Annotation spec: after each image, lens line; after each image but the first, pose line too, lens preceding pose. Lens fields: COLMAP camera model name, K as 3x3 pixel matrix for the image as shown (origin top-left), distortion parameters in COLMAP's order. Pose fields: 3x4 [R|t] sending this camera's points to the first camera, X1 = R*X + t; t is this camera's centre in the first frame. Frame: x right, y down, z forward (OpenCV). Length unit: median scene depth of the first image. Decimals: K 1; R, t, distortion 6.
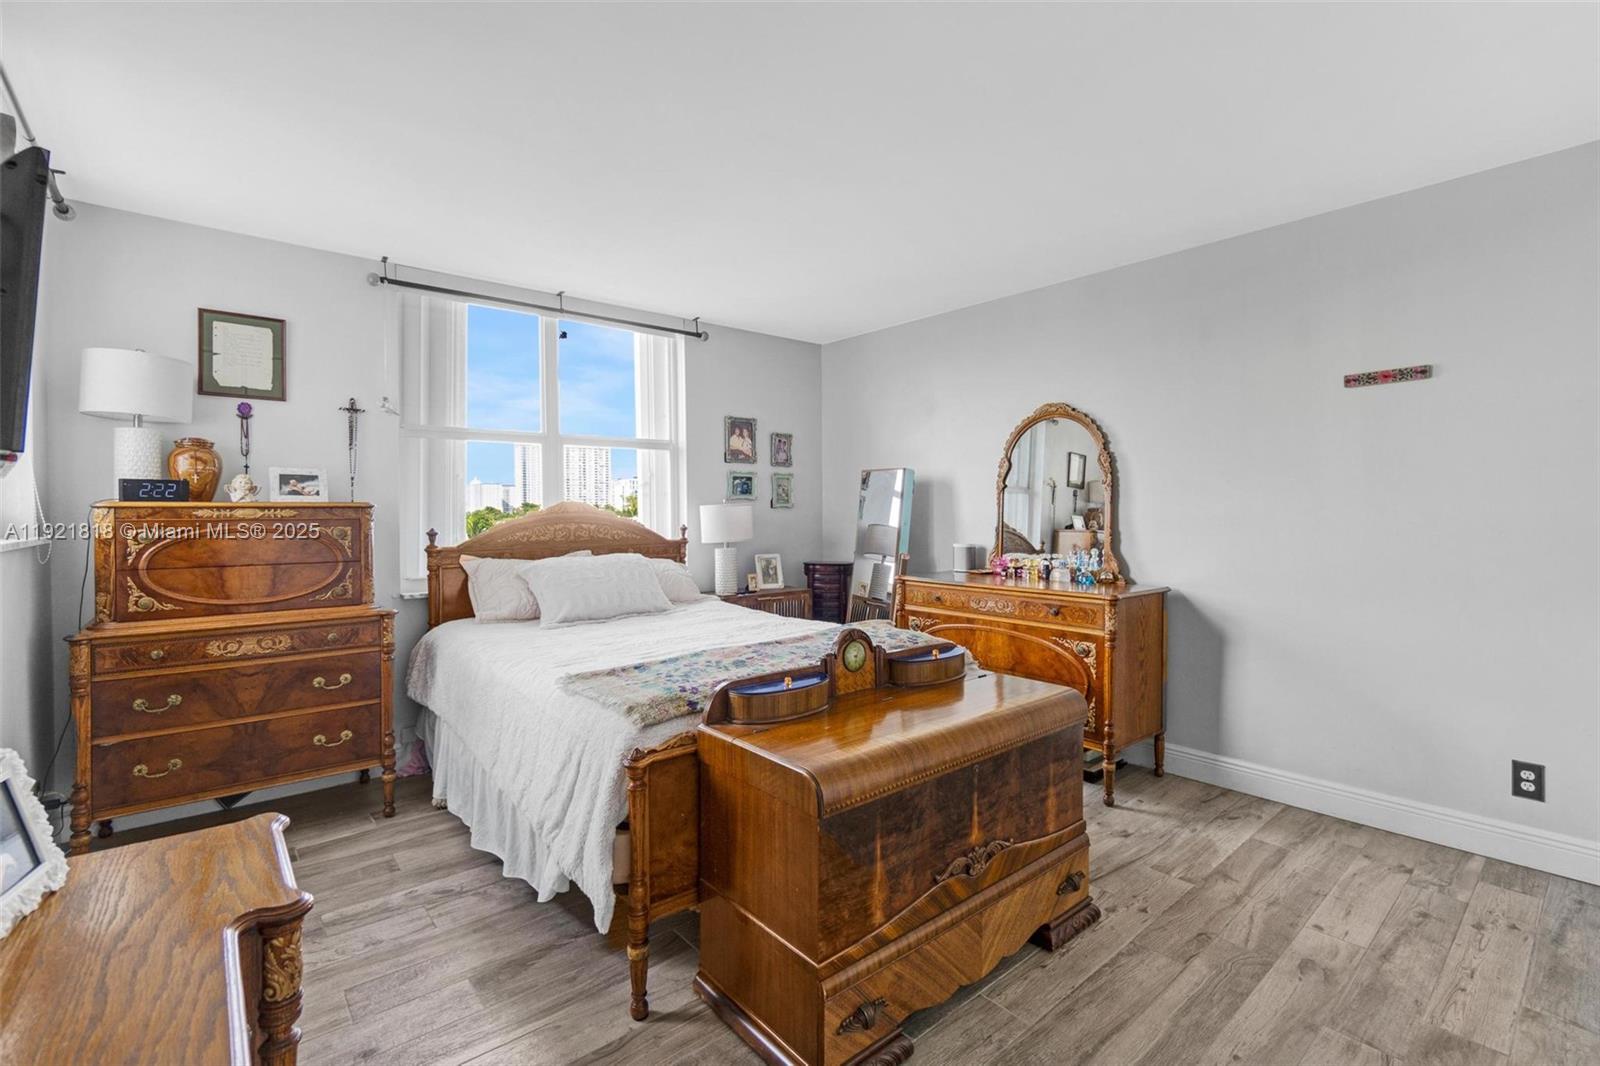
lens RADIAL K [[710.0, 0, 792.7], [0, 710.0, 523.7], [0, 0, 1]] dist [-0.001021, -0.000108]
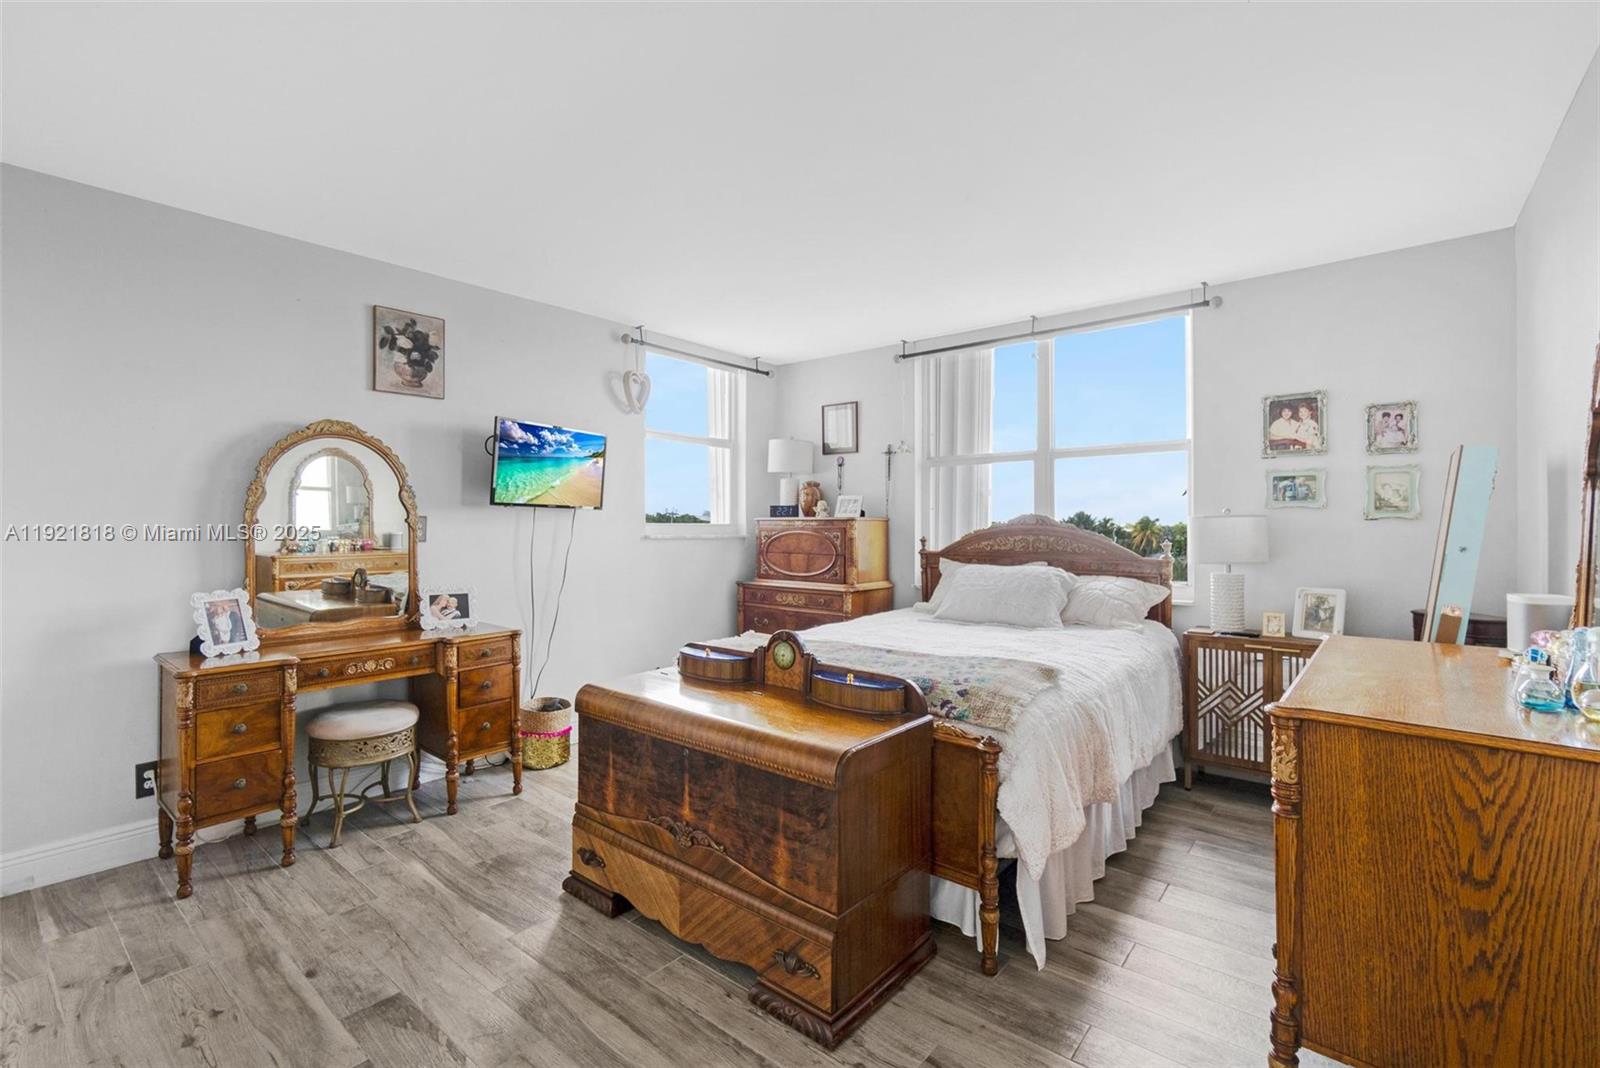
lens RADIAL K [[735.7, 0, 793.4], [0, 735.7, 530.3], [0, 0, 1]] dist [0.004036, 0.001743]
pose [[0.167357, 0.013435, -0.985805, 0.795216], [-0.019533, 0.999756, 0.010309, -0.013599], [0.985703, 0.017530, 0.167579, 0.533610]]
